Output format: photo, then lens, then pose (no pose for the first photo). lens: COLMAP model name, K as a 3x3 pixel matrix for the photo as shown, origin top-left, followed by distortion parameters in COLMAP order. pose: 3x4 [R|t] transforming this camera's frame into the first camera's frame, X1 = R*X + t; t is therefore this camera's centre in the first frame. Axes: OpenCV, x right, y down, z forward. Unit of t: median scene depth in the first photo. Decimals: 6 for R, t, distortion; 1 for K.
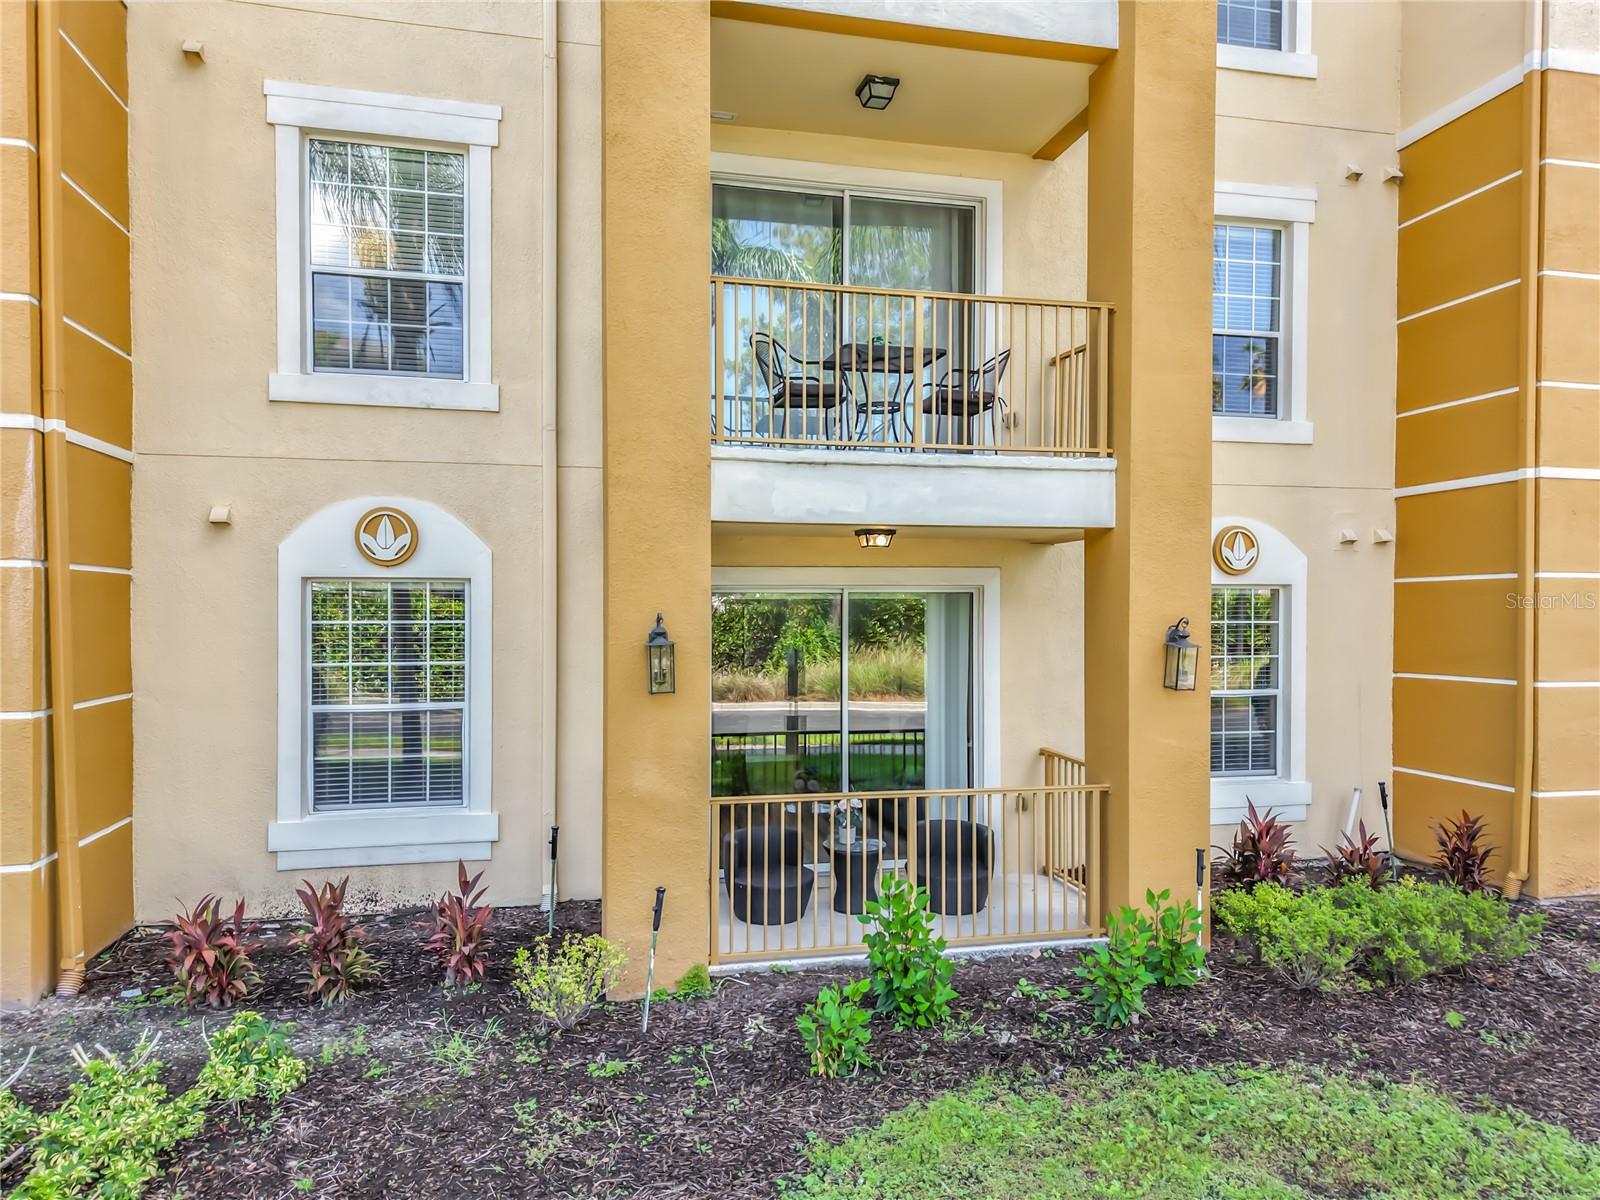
lens RADIAL K [[1105.5, 0, 800.0], [0, 1105.5, 600.0], [0, 0, 1]] dist [0.030973, -0.036400]
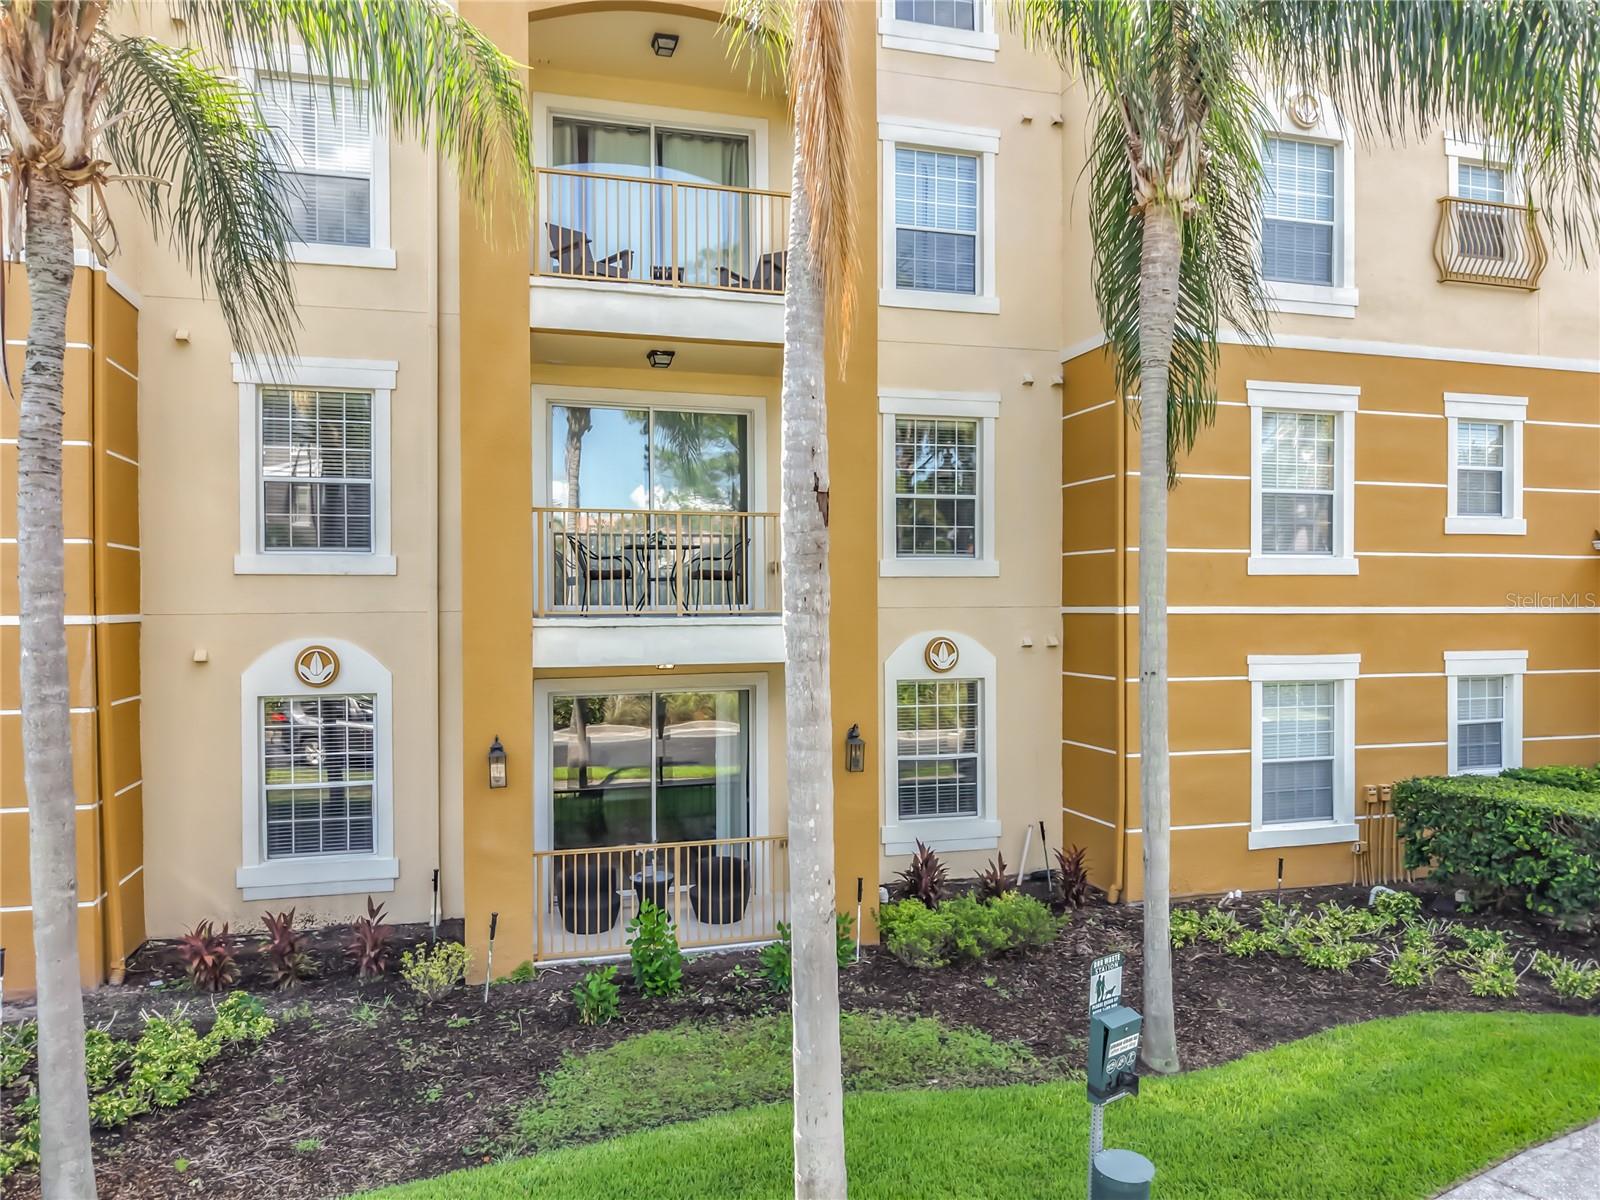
lens RADIAL K [[1119.1, 0, 800.0], [0, 1119.1, 600.0], [0, 0, 1]] dist [-0.004983, -0.048580]
pose [[0.998463, -0.005734, 0.055128, 0.209736], [0.005758, 0.999983, -0.000282, -0.173004], [-0.055126, 0.000599, 0.998479, -0.580968]]
